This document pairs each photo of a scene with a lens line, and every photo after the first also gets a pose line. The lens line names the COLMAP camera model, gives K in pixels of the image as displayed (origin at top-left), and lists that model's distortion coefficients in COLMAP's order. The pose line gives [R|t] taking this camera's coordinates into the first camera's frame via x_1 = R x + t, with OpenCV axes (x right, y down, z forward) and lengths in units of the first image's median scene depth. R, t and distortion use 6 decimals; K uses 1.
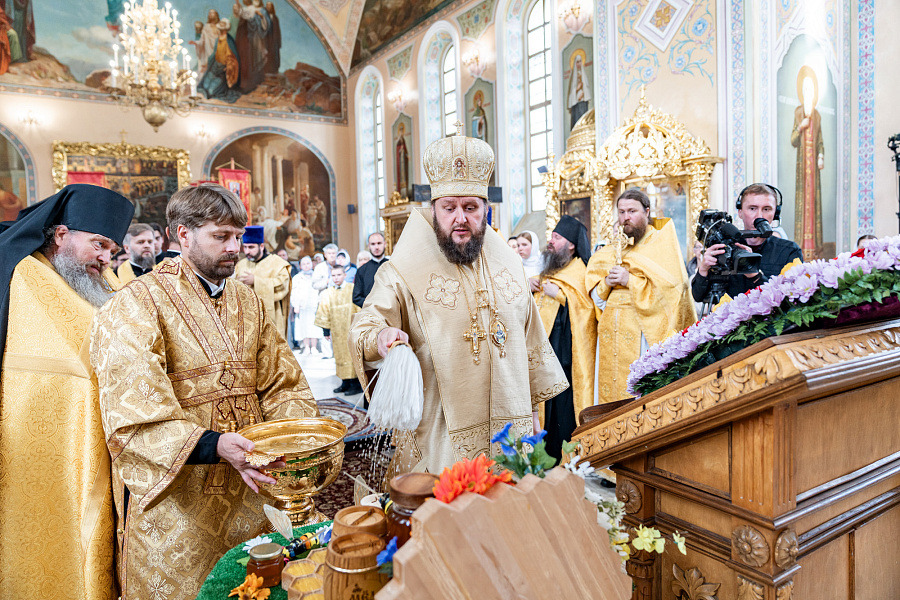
lens RADIAL K [[554.9, 0, 463.9], [0, 554.9, 286.6], [0, 0, 1]] dist [-0.019342, -0.000477]
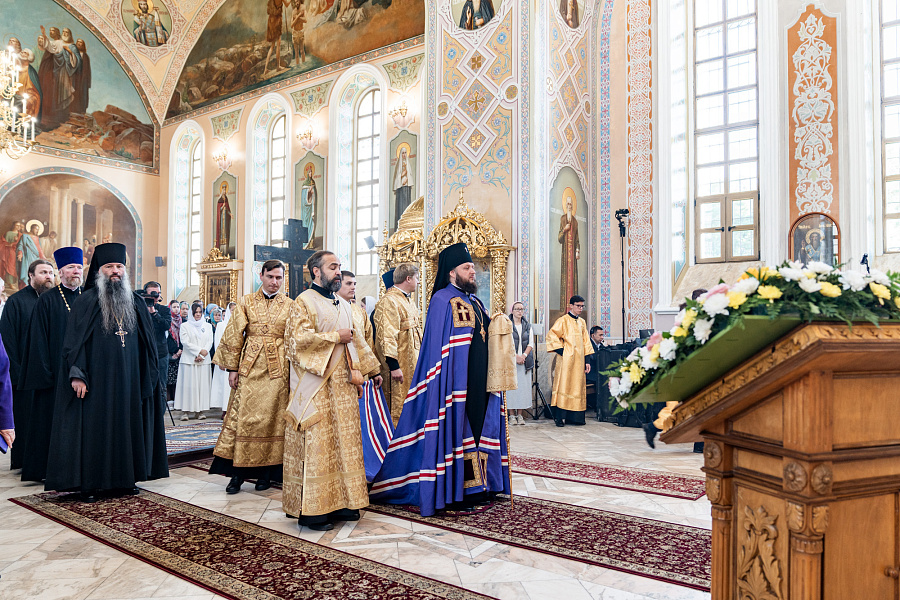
lens RADIAL K [[580.4, 0, 463.3], [0, 580.4, 313.7], [0, 0, 1]] dist [-0.031928, 0.002588]
pose [[0.937270, 0.038597, 0.346462, -0.066192], [-0.014170, 0.997249, -0.072763, 0.018980], [-0.348317, 0.063289, 0.935238, -0.135175]]
